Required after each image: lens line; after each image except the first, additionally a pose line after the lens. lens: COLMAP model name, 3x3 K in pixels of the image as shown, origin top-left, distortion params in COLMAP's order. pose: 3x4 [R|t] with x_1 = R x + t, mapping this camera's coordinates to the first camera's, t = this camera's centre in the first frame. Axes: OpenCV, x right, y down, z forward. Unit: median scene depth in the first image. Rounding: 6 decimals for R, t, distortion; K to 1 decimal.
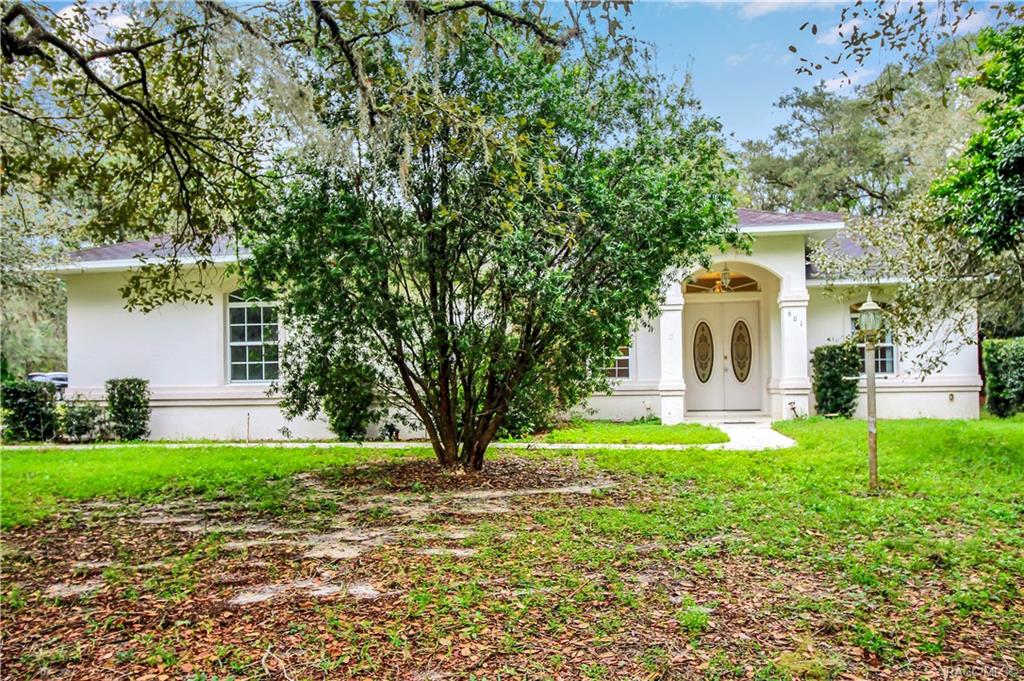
lens RADIAL K [[850.0, 0, 514.1], [0, 850.0, 342.9], [0, 0, 1]] dist [0.008035, 0.014250]
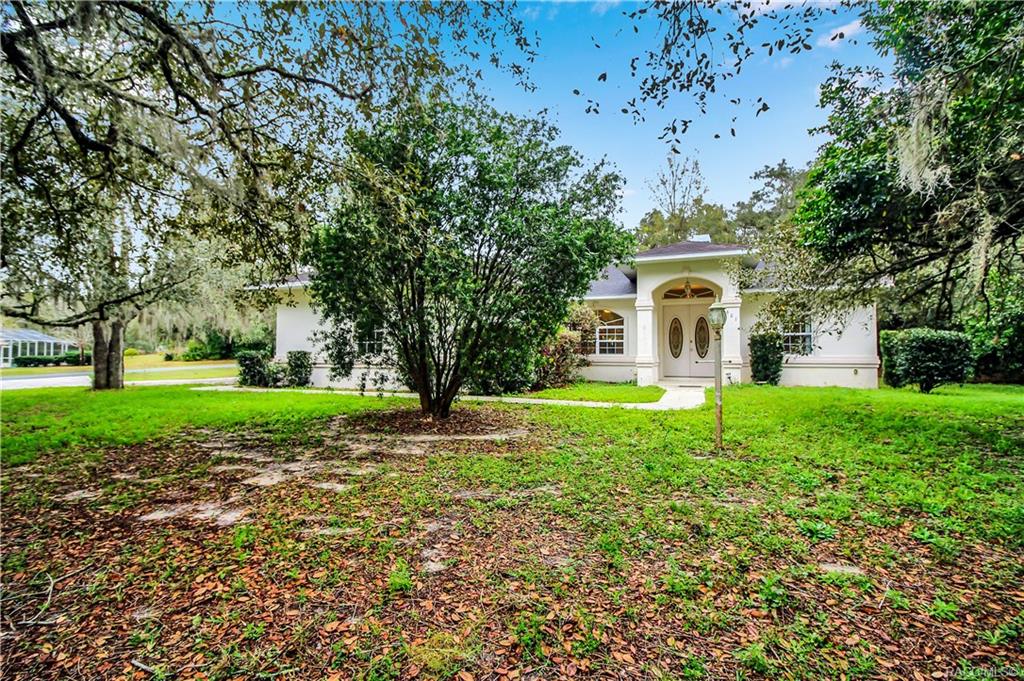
lens RADIAL K [[495.2, 0, 484.9], [0, 495.2, 323.0], [0, 0, 1]] dist [-0.008932, -0.000829]
pose [[0.975953, 0.002060, -0.217970, 0.100988], [-0.005192, 0.999891, -0.013795, -0.002068], [0.217918, 0.014595, 0.975858, 0.083178]]
